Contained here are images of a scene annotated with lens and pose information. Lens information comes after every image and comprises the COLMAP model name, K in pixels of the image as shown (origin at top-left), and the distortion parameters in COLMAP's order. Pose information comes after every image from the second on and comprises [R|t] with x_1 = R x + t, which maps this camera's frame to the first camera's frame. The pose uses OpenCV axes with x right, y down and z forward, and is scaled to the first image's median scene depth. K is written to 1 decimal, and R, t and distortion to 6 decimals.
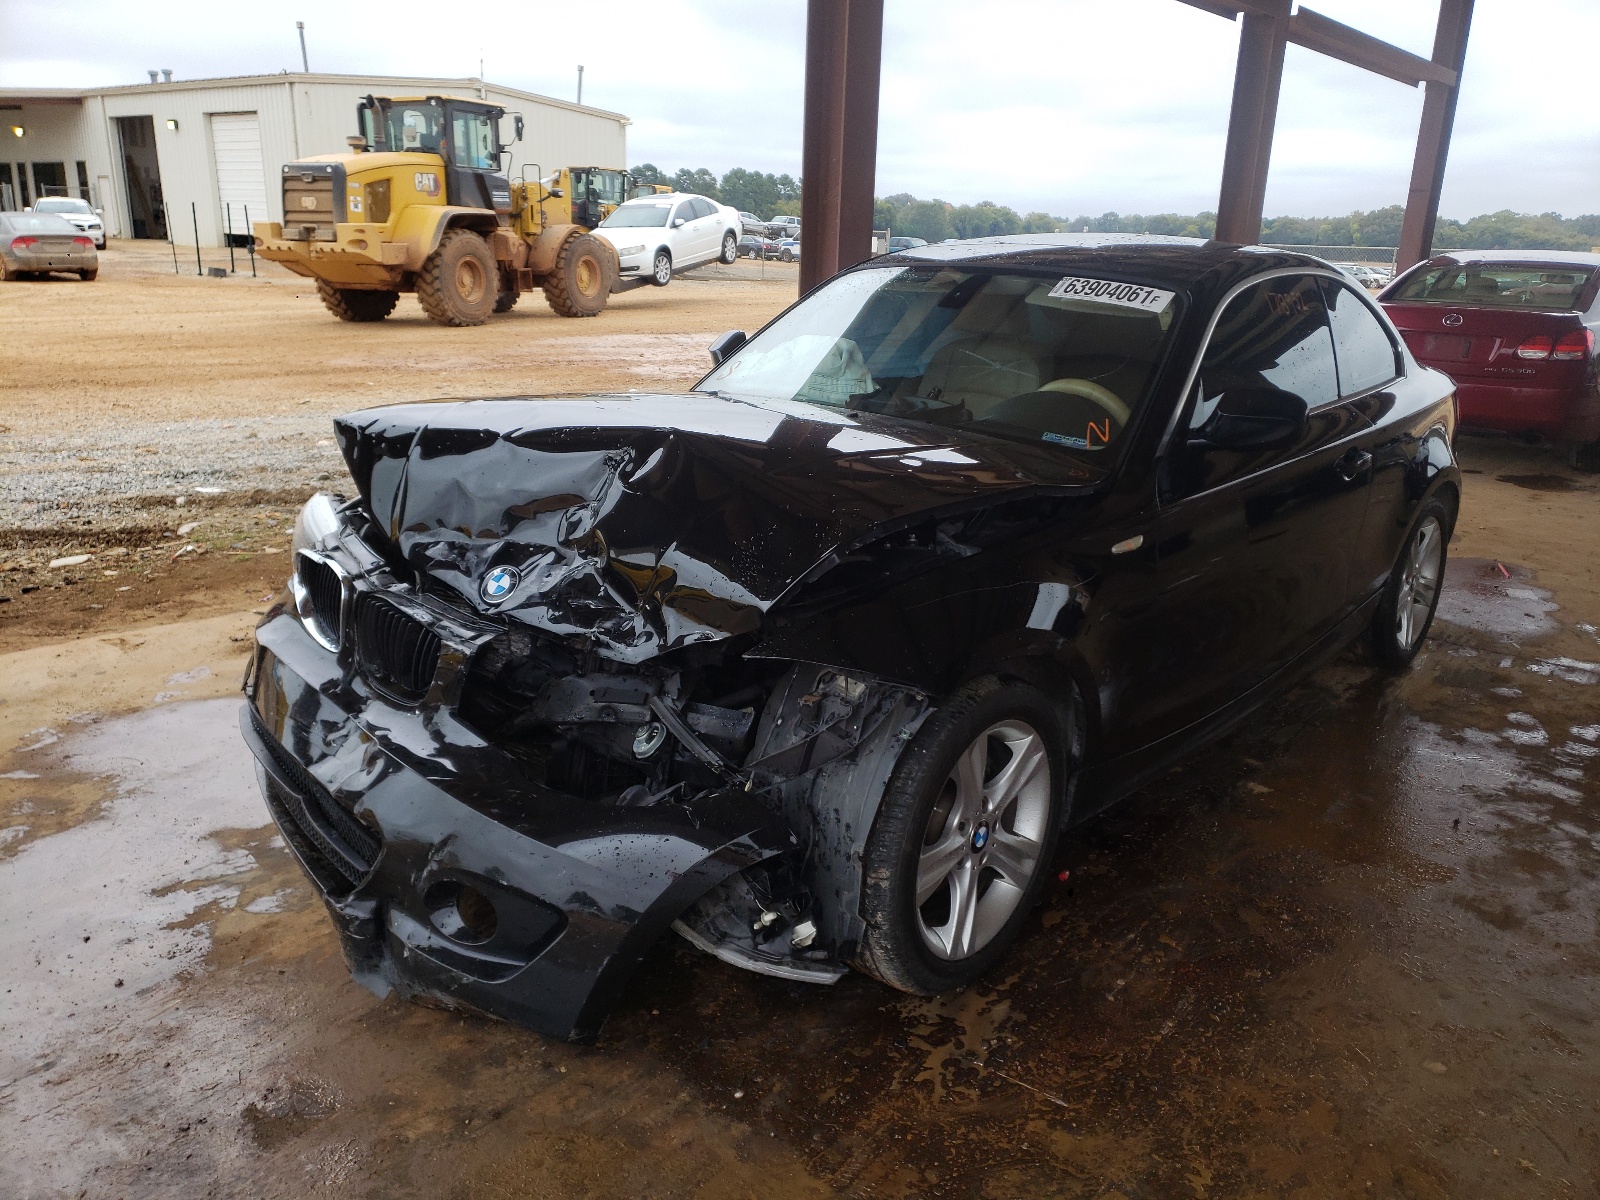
lens RADIAL K [[1233.6, 0, 798.6], [0, 1233.6, 600.1], [0, 0, 1]] dist [0.002367, 0.000594]
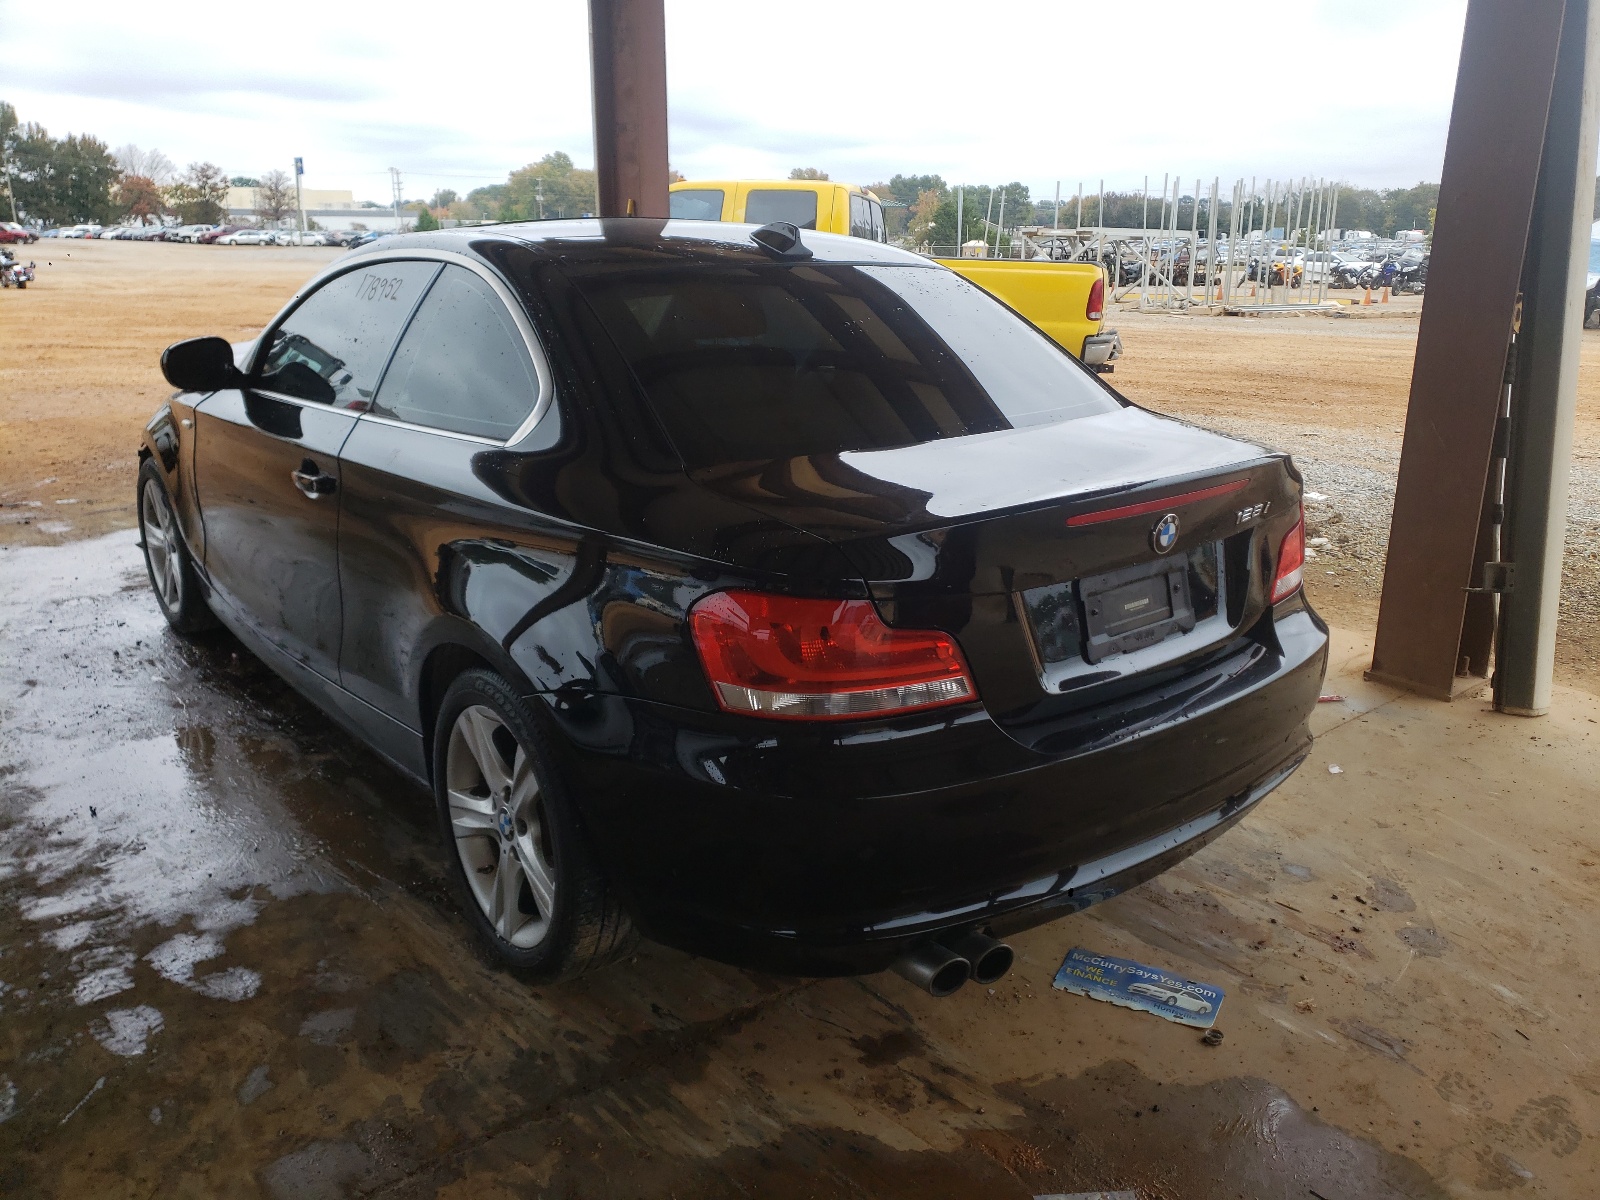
lens RADIAL K [[1225.4, 0, 800.4], [0, 1225.4, 599.1], [0, 0, 1]] dist [0.002825, 0.000681]
pose [[-0.153544, 0.234703, -0.959864, 1.135927], [-0.312391, 0.910034, 0.272490, -0.338083], [0.937463, 0.341692, -0.066411, 1.312520]]
